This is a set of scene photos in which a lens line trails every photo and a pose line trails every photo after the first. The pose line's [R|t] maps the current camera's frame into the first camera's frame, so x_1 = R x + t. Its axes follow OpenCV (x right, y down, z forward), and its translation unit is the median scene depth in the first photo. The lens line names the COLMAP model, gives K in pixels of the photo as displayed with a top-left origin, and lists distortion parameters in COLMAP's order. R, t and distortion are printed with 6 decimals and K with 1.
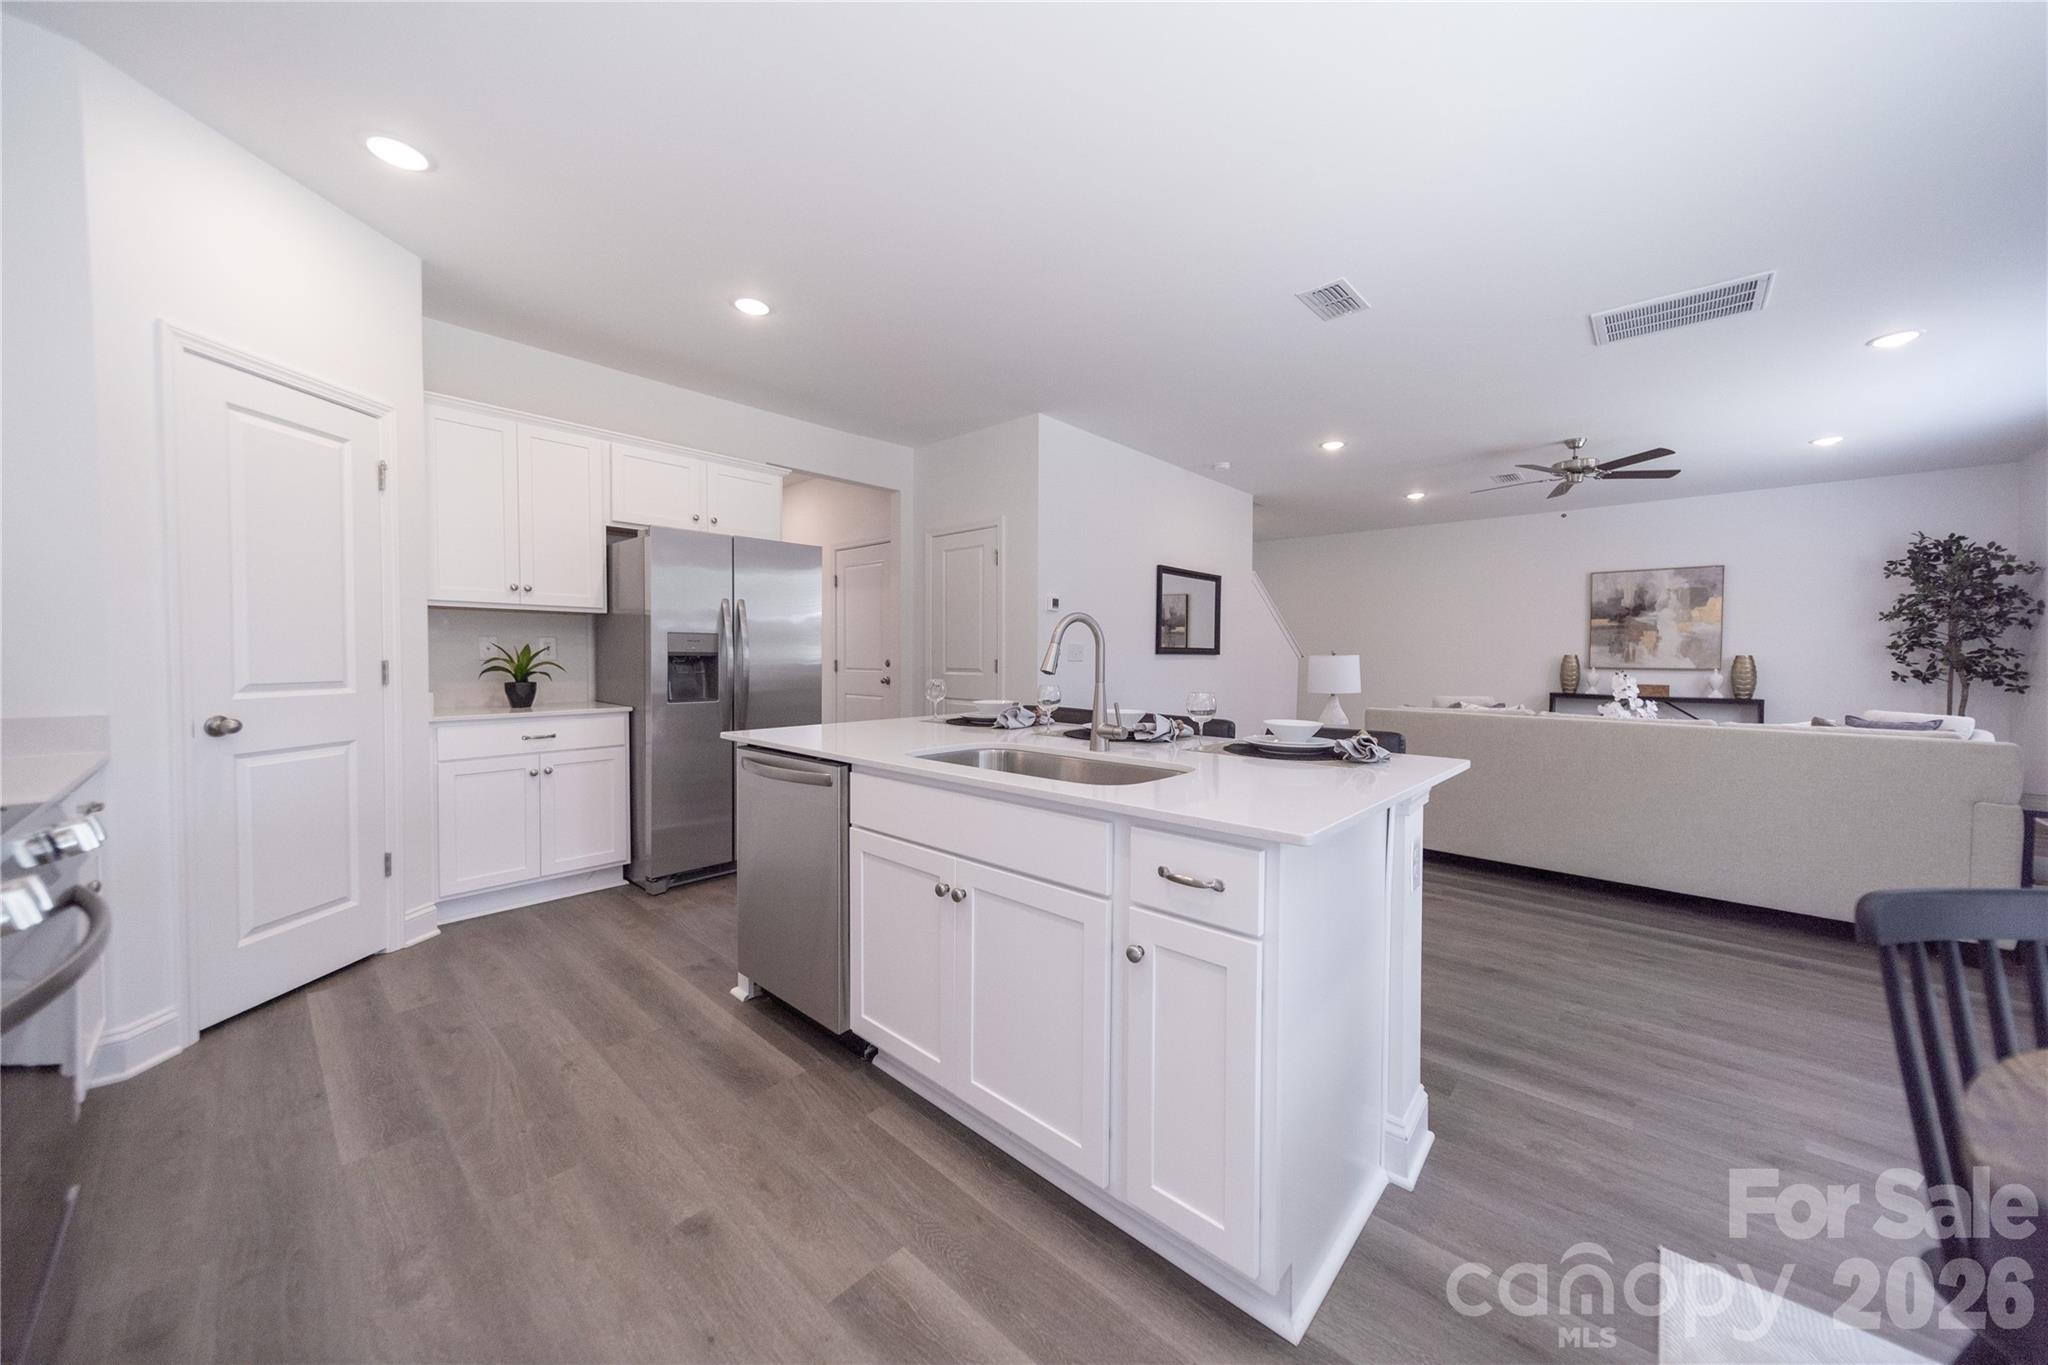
lens RADIAL K [[718.3, 0, 1030.0], [0, 718.3, 675.4], [0, 0, 1]] dist [0.007261, 0.000070]
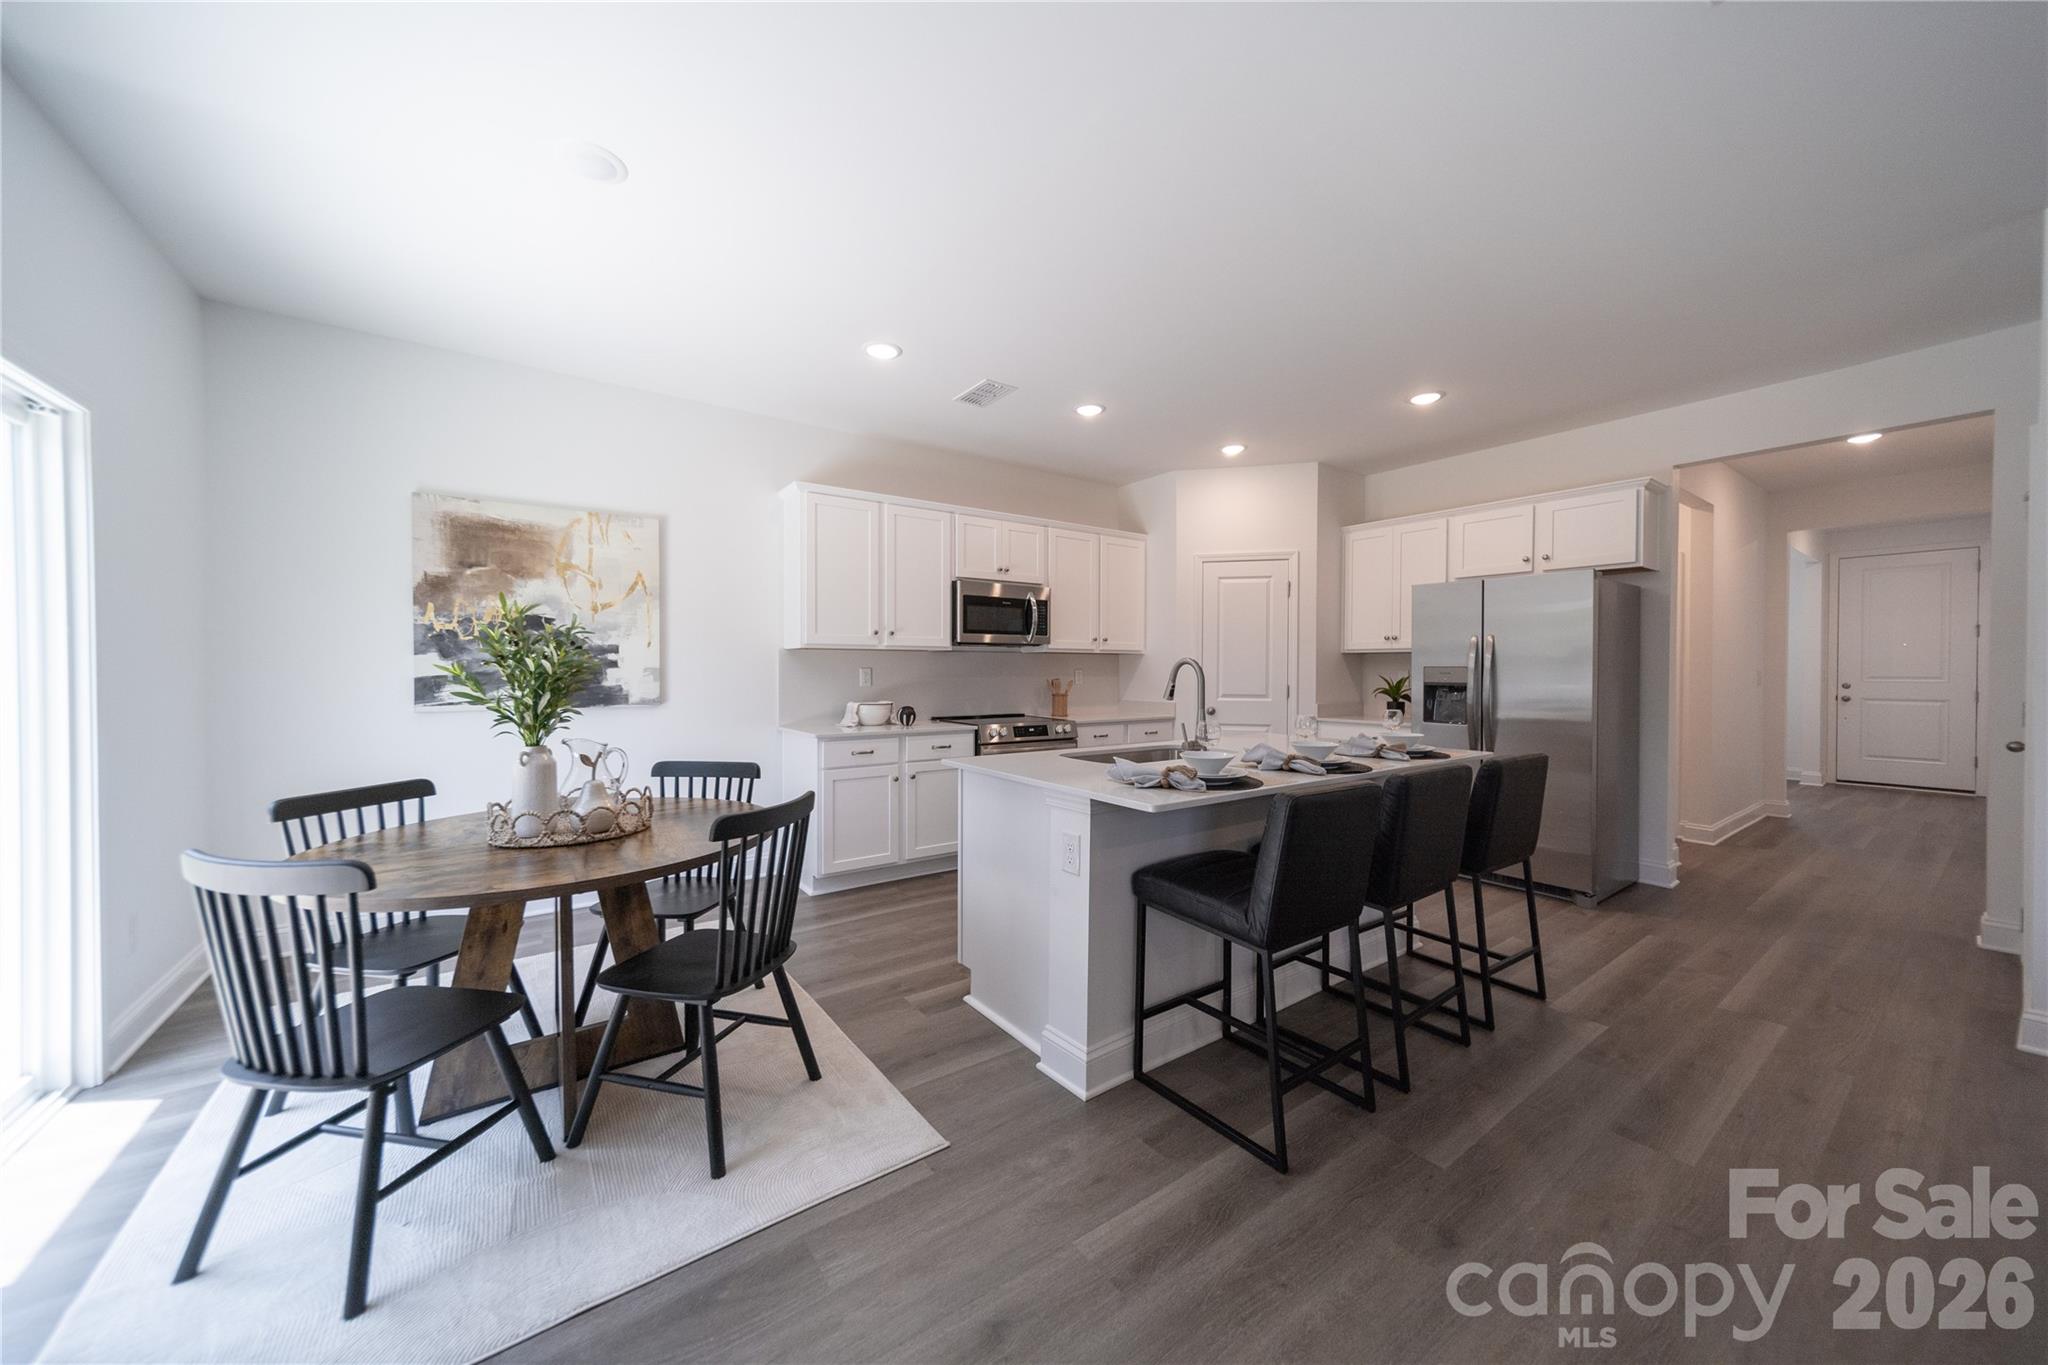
lens RADIAL K [[718.3, 0, 1029.4], [0, 718.3, 676.6], [0, 0, 1]] dist [0.007261, 0.000070]
pose [[-0.206060, 0.003025, -0.978535, 0.585411], [-0.033007, 0.999405, 0.010040, -0.021010], [0.977983, 0.034367, -0.205837, 0.382420]]
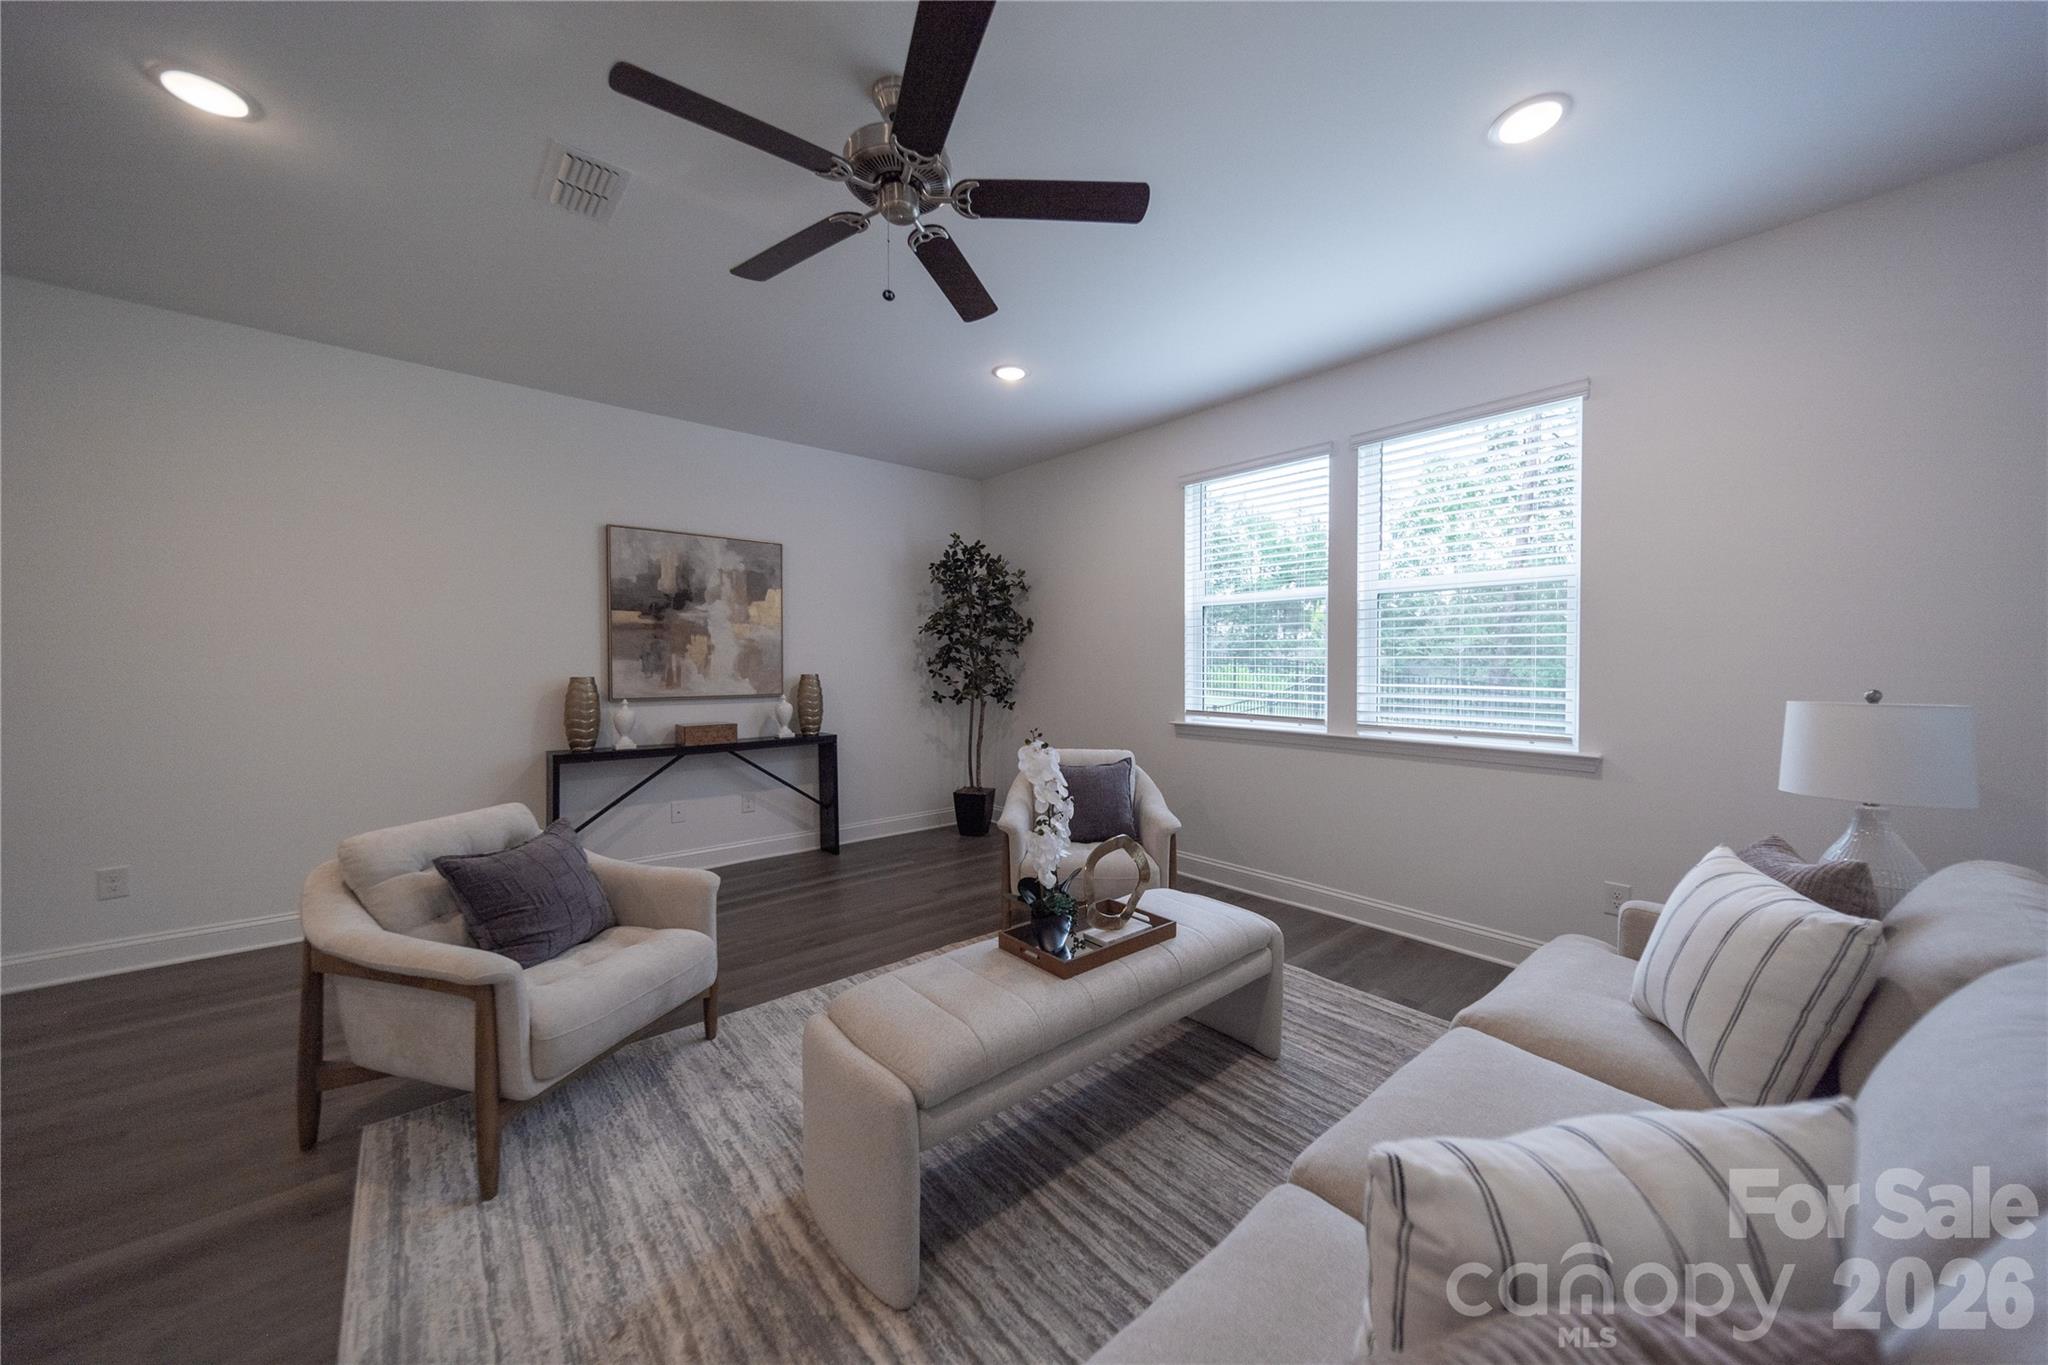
lens RADIAL K [[718.3, 0, 1035.2], [0, 718.3, 675.7], [0, 0, 1]] dist [0.007261, 0.000070]
pose [[0.118353, -0.022748, 0.992711, 0.401000], [0.029121, 0.999387, 0.019429, -0.043161], [-0.992545, 0.026609, 0.118943, 0.895326]]
